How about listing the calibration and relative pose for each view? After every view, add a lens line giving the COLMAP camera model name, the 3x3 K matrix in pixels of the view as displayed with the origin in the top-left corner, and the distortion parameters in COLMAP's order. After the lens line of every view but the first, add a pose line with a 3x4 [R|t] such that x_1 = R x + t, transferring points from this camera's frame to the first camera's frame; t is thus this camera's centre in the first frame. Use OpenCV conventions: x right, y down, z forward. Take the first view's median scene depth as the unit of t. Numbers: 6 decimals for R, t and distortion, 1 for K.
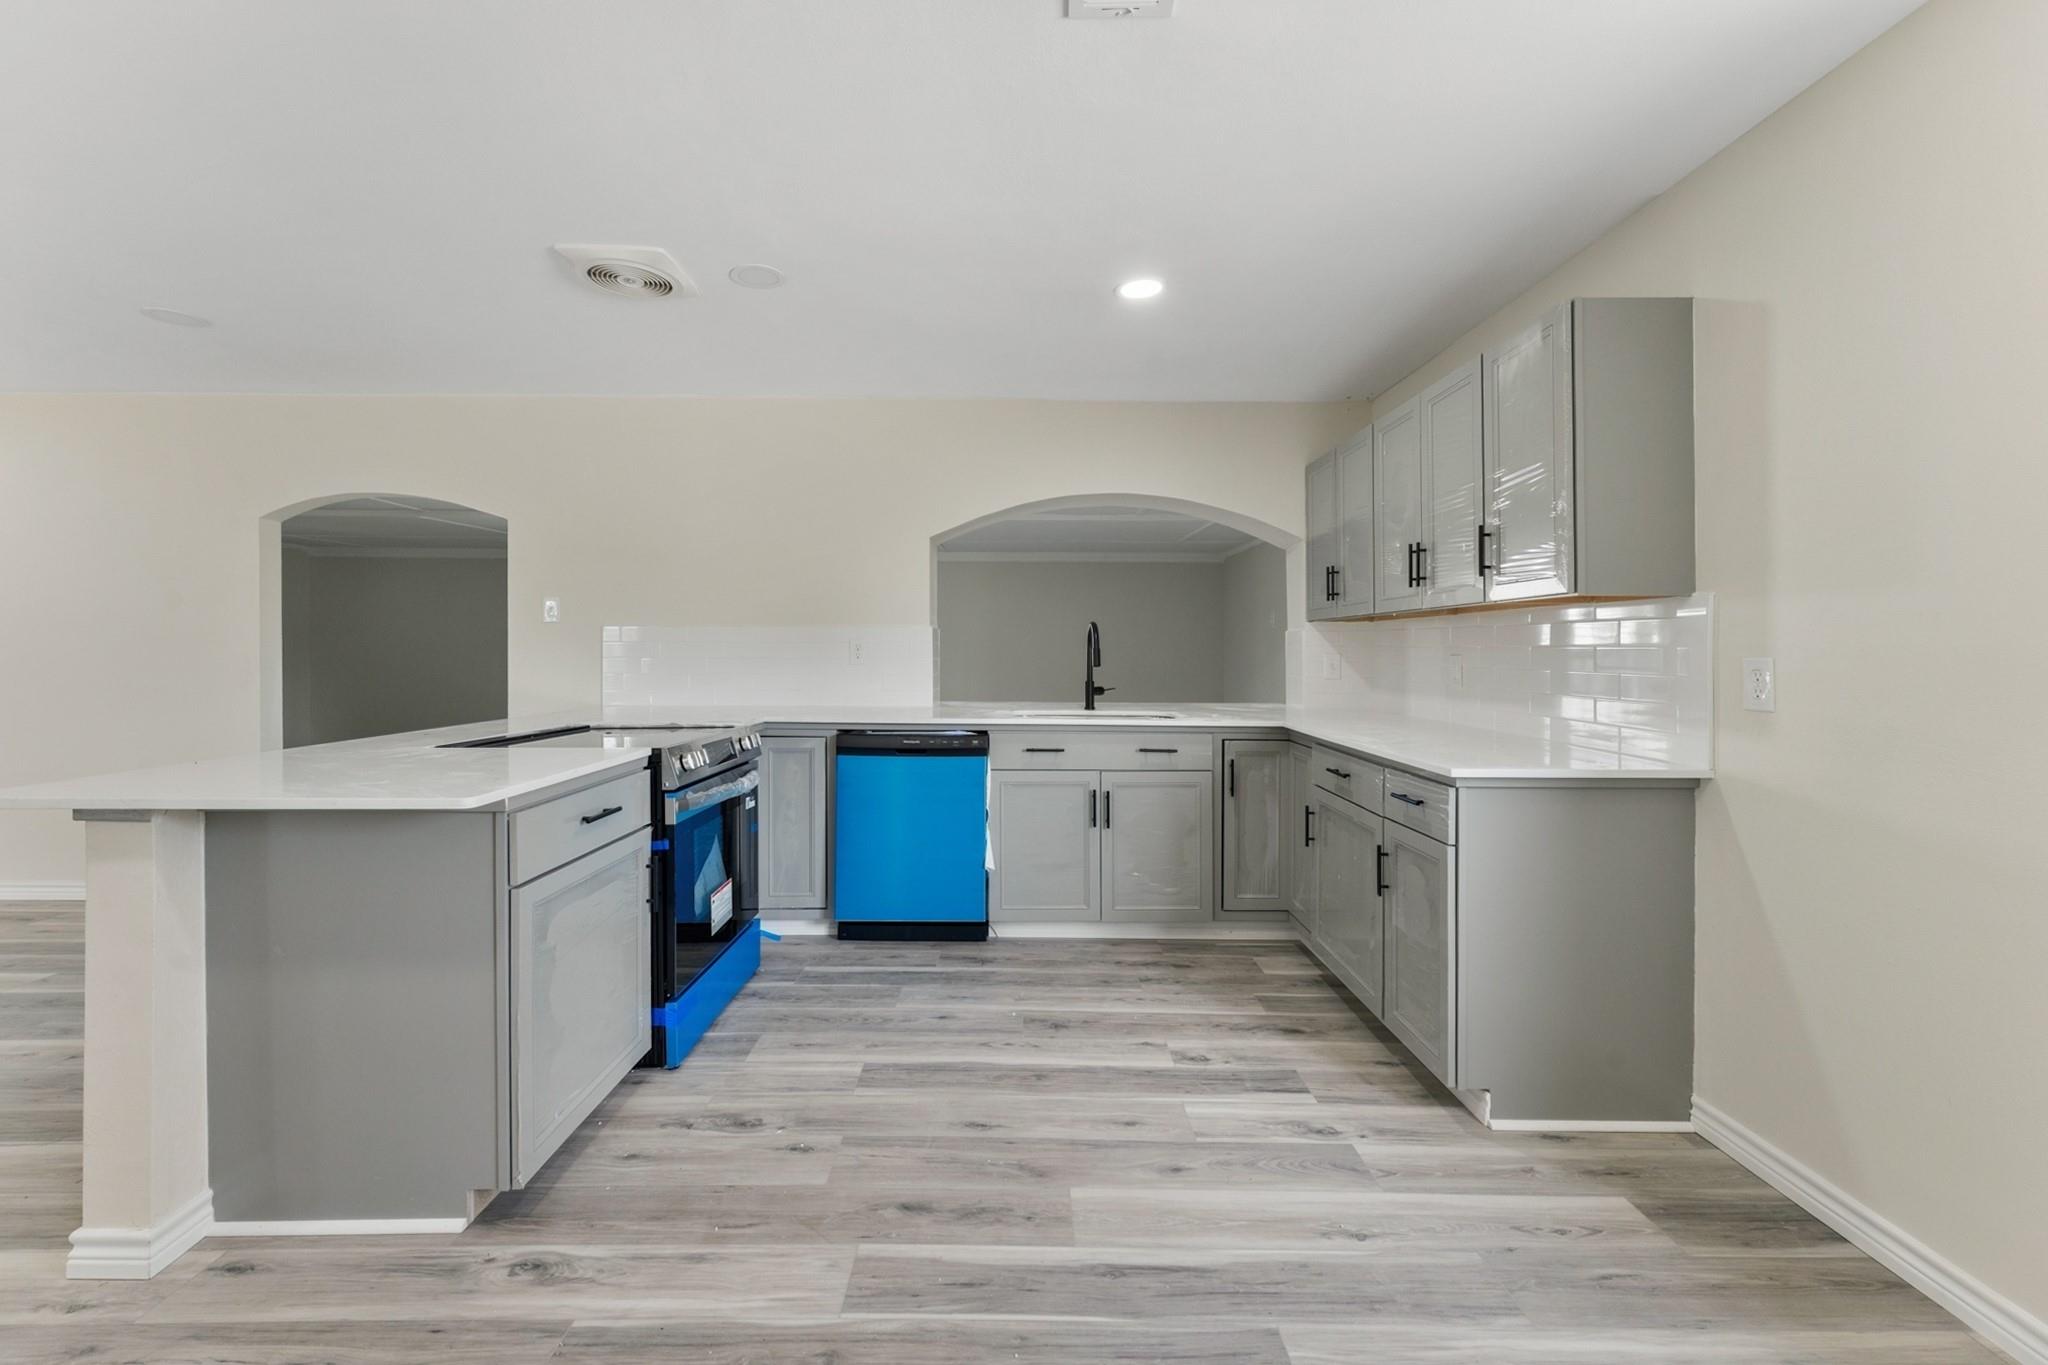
lens RADIAL K [[830.4, 0, 1023.8], [0, 830.4, 626.8], [0, 0, 1]] dist [0.000549, 0.000007]
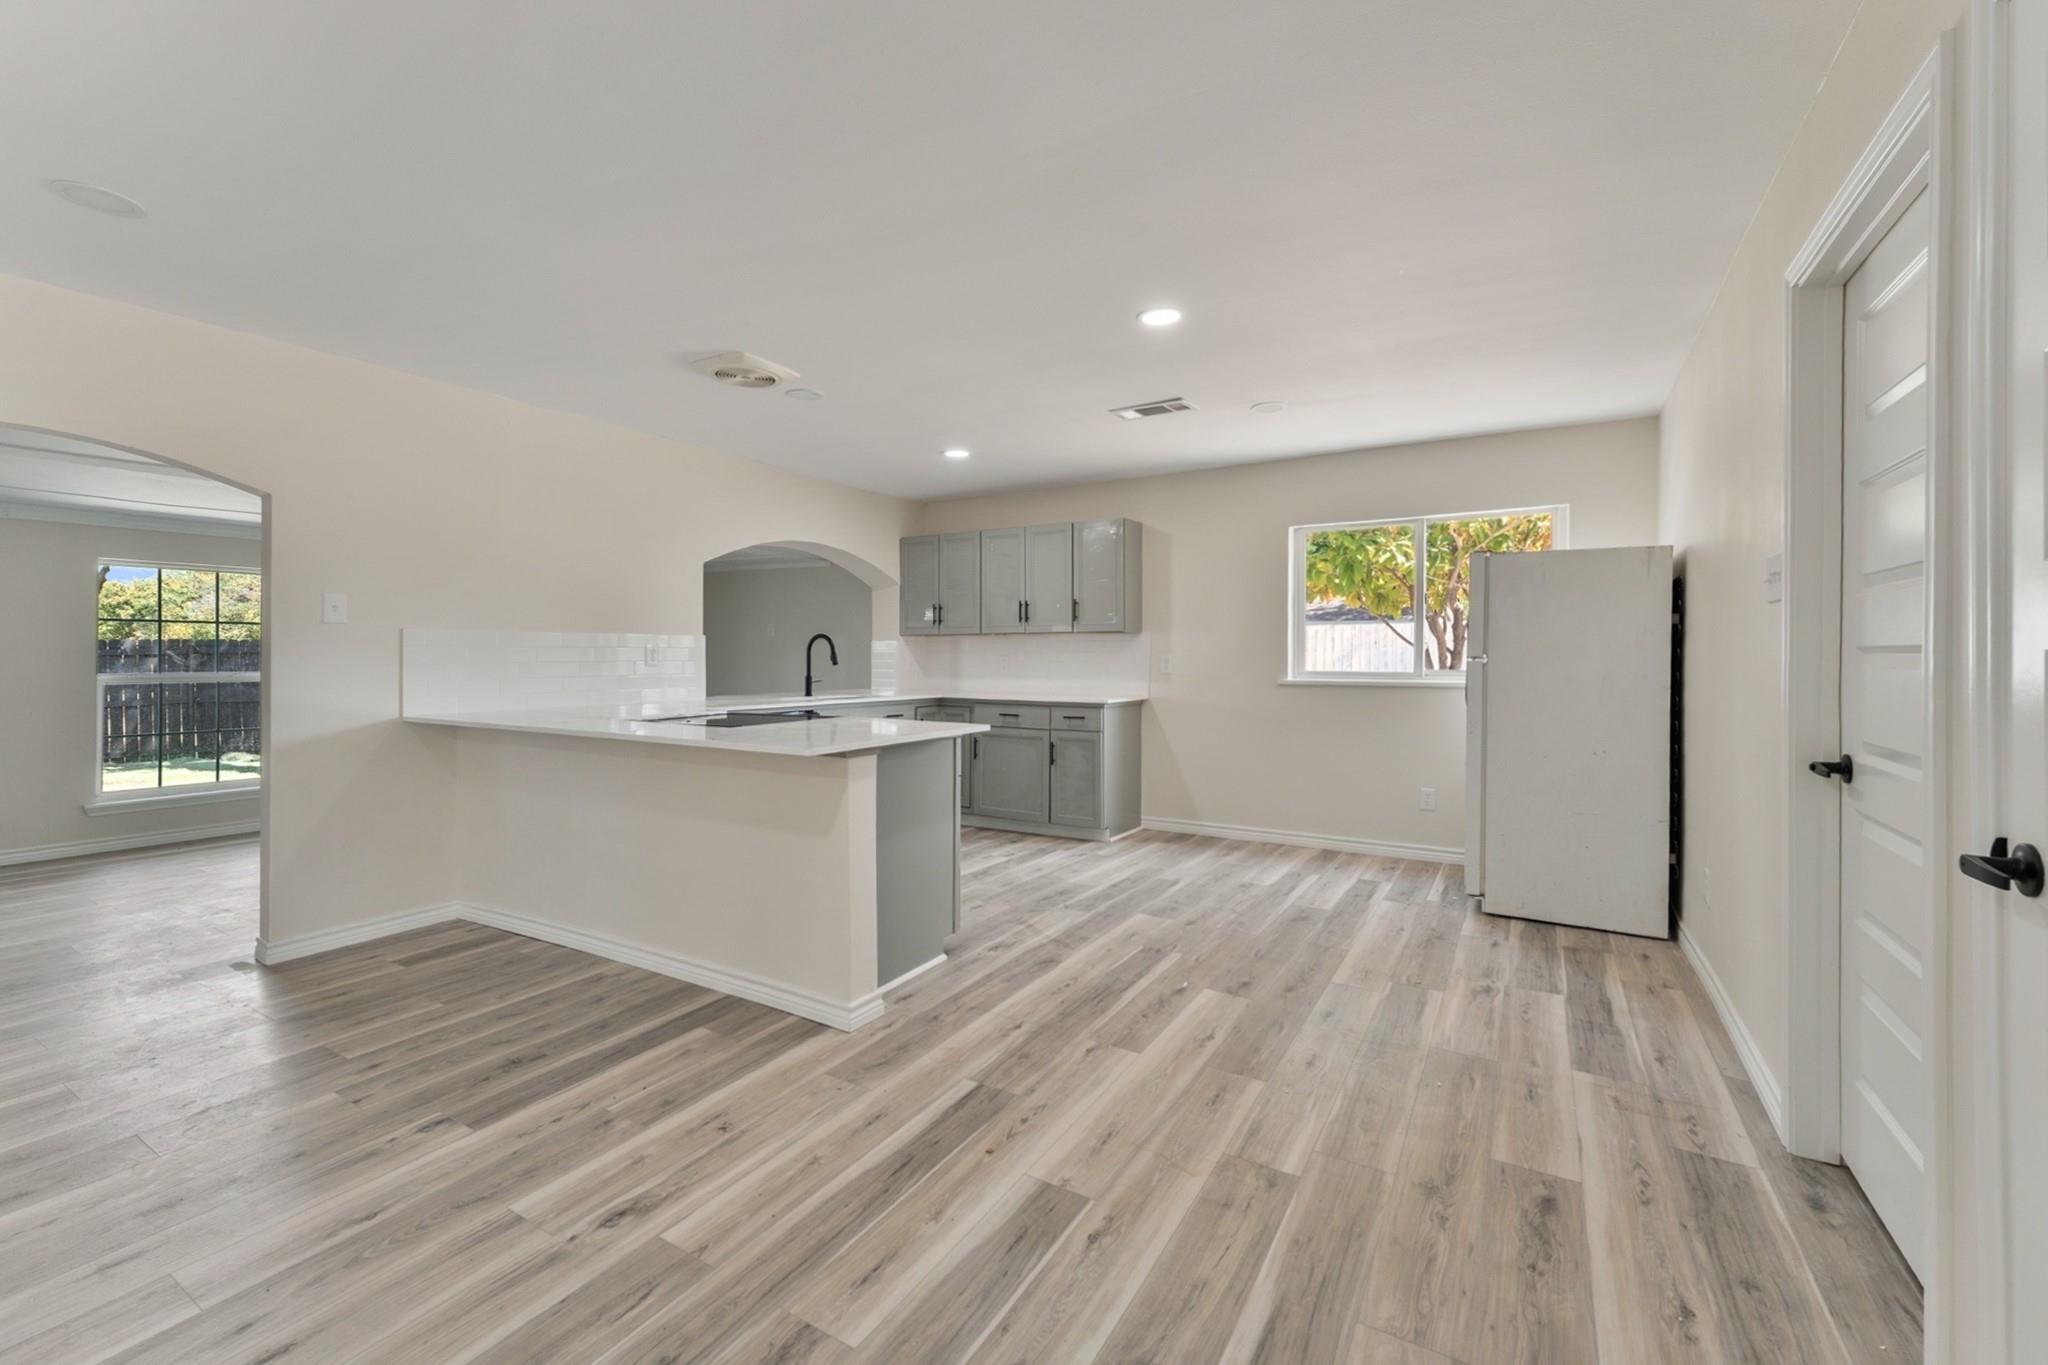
lens RADIAL K [[838.2, 0, 1027.8], [0, 838.2, 659.1], [0, 0, 1]] dist [-0.001035, -0.000164]
pose [[0.518287, -0.006302, 0.855184, -1.706201], [-0.024312, 0.999460, 0.022100, -0.006344], [-0.854861, -0.032245, 0.517854, -0.104637]]
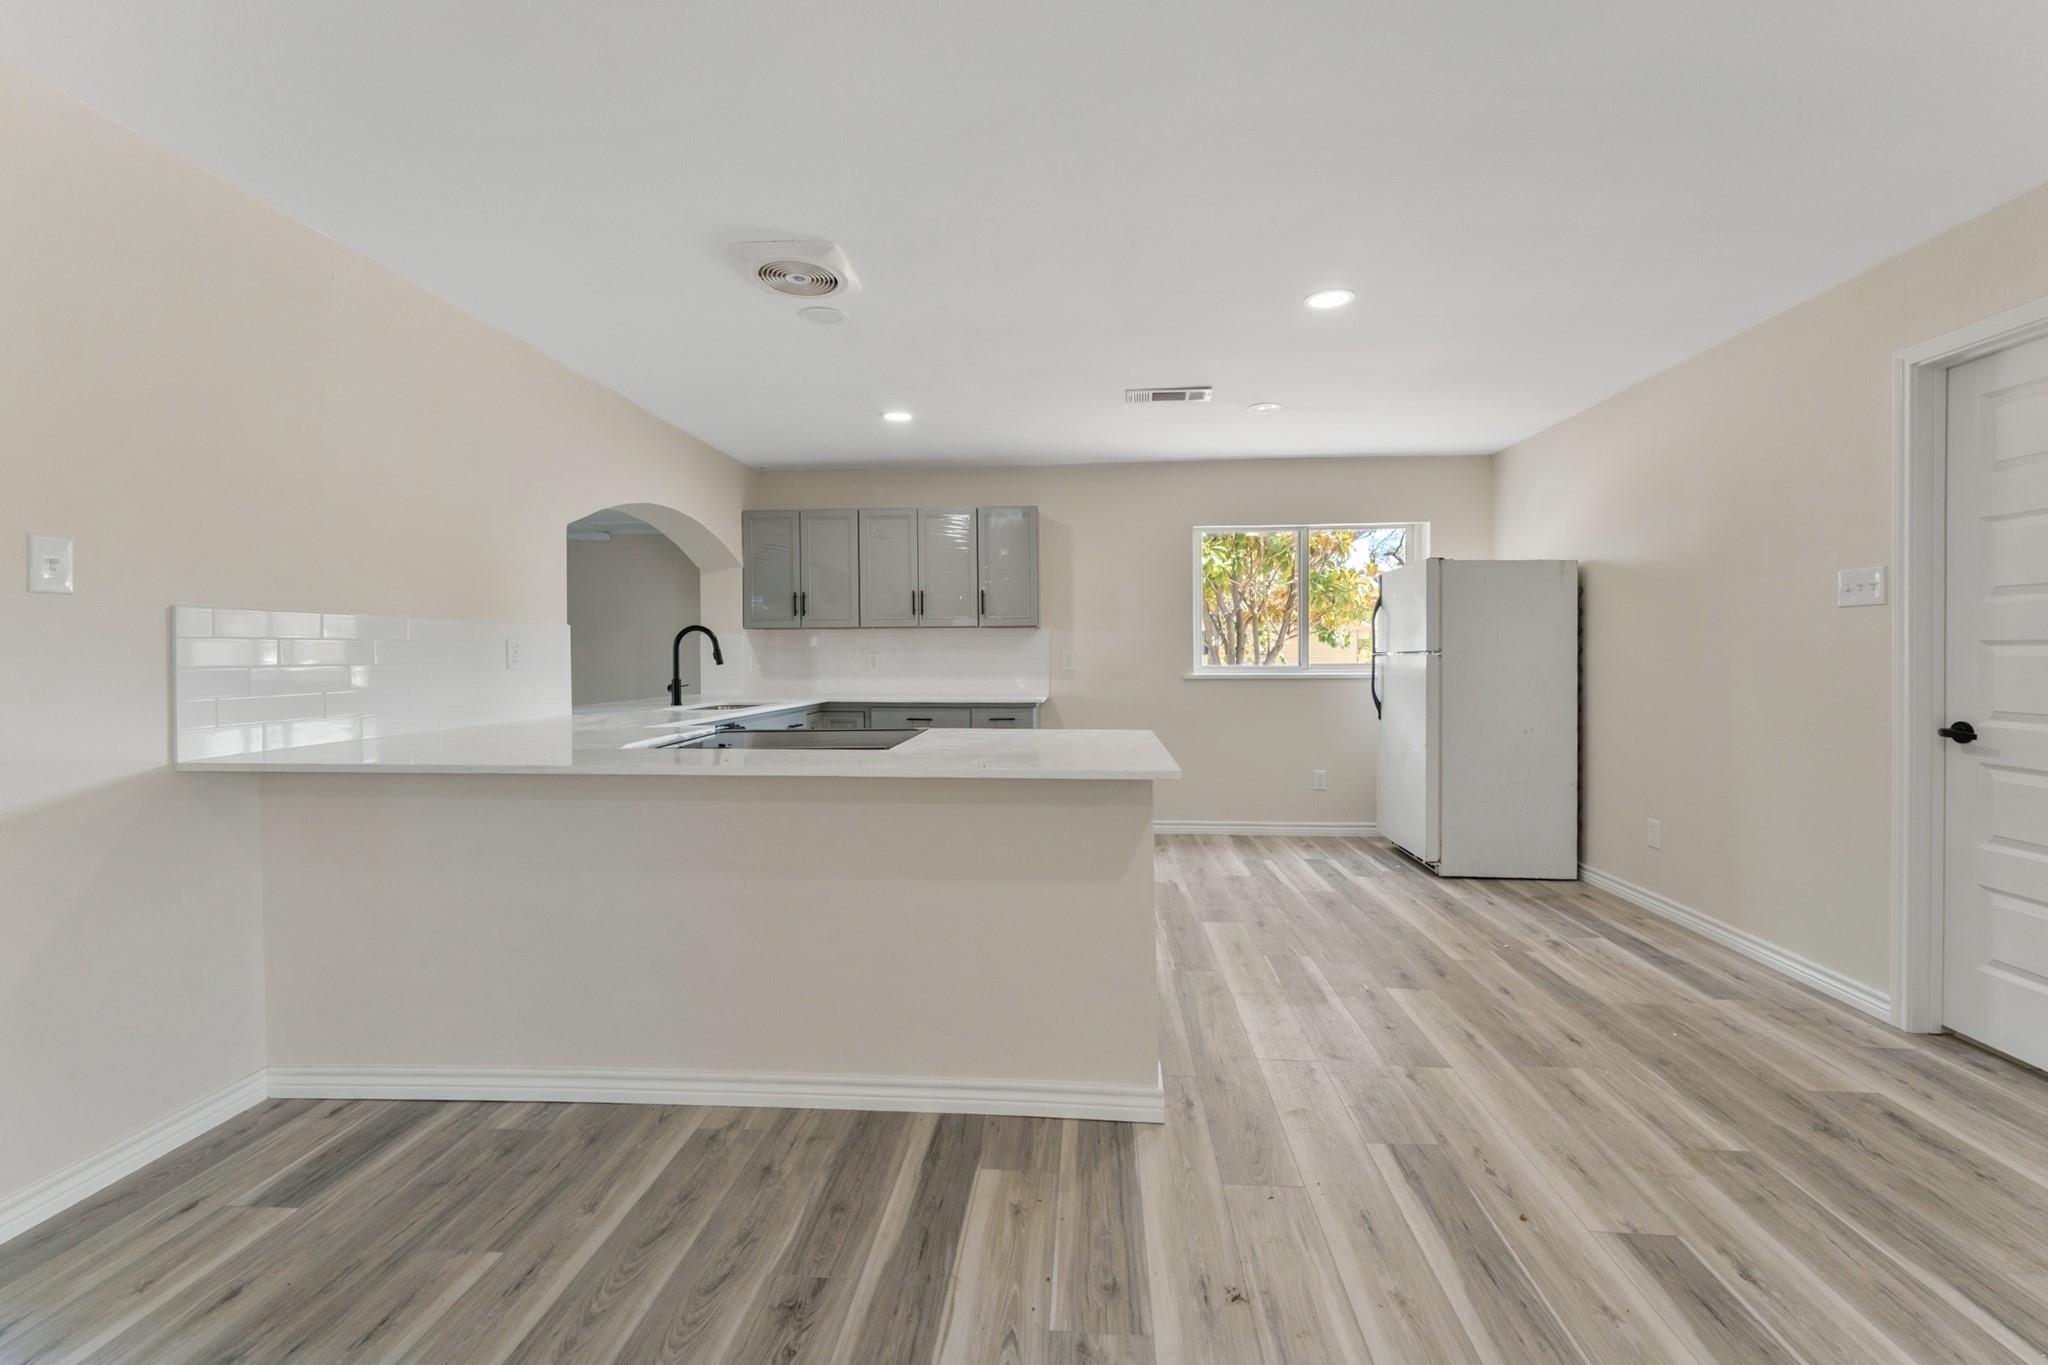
lens RADIAL K [[838.5, 0, 1024.9], [0, 838.5, 652.0], [0, 0, 1]] dist [-0.000942, -0.000256]
pose [[0.084090, -0.002255, 0.996456, -1.780174], [-0.025780, 0.999658, 0.004437, 0.023325], [-0.996125, -0.026062, 0.084003, 0.807634]]
